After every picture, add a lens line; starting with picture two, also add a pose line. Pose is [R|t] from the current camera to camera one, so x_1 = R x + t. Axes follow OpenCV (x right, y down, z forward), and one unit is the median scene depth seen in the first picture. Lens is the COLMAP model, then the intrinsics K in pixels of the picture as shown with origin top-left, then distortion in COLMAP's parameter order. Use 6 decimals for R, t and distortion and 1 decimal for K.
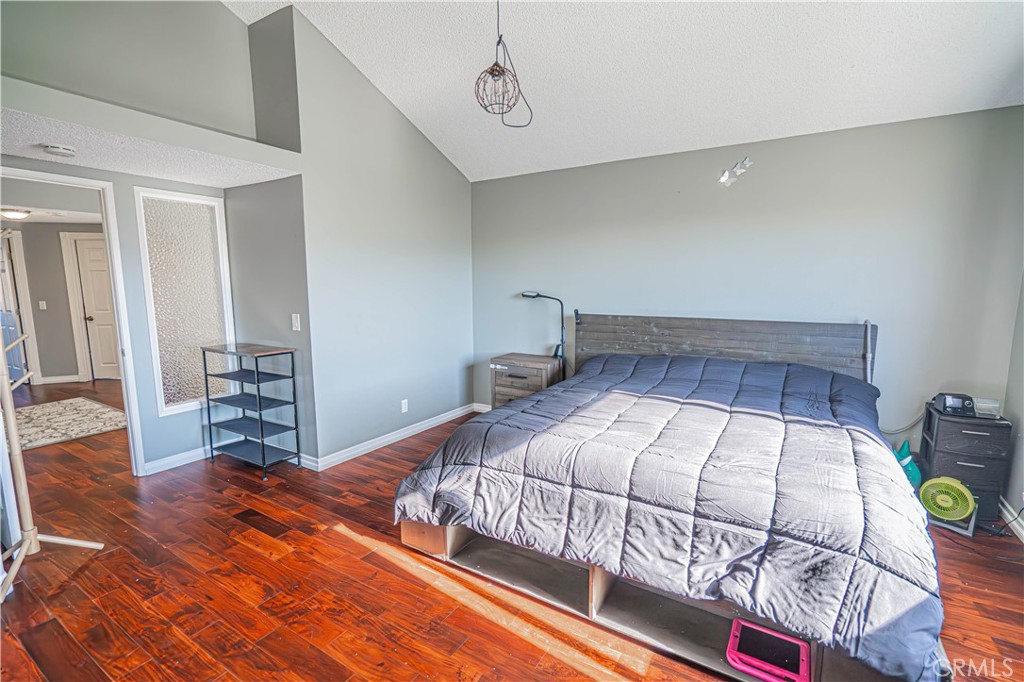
lens RADIAL K [[458.5, 0, 514.6], [0, 458.5, 347.1], [0, 0, 1]] dist [-0.002408, -0.000193]
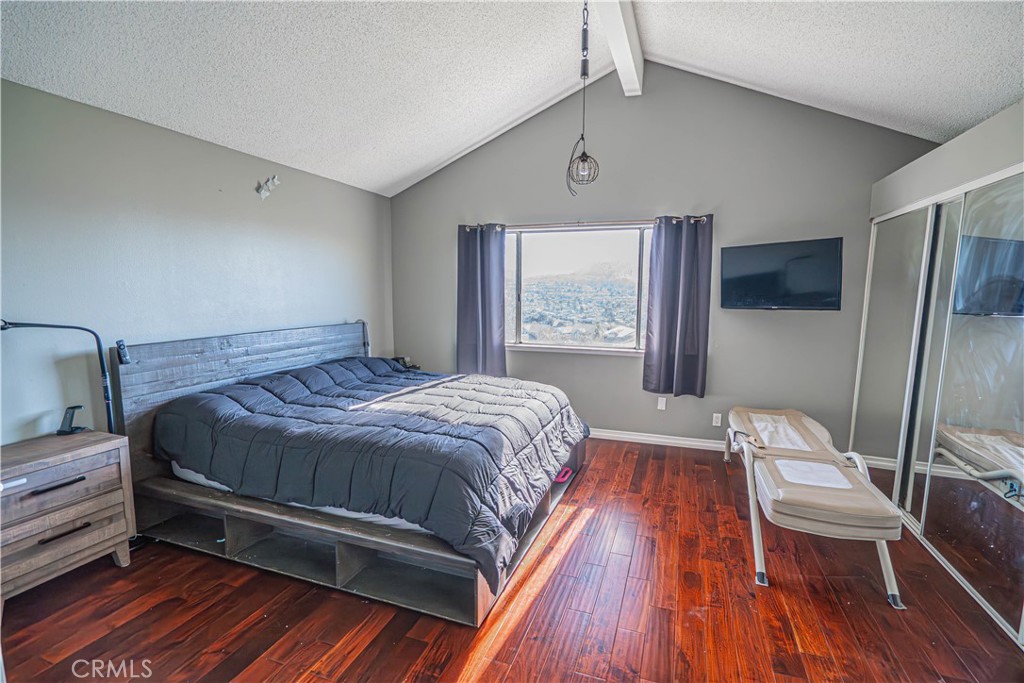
lens RADIAL K [[458.5, 0, 514.6], [0, 458.5, 347.6], [0, 0, 1]] dist [-0.002408, -0.000193]
pose [[-0.204279, -0.107493, 0.972993, -0.834314], [0.128749, 0.982368, 0.135559, -0.130099], [-0.970409, 0.152964, -0.186838, 0.860301]]
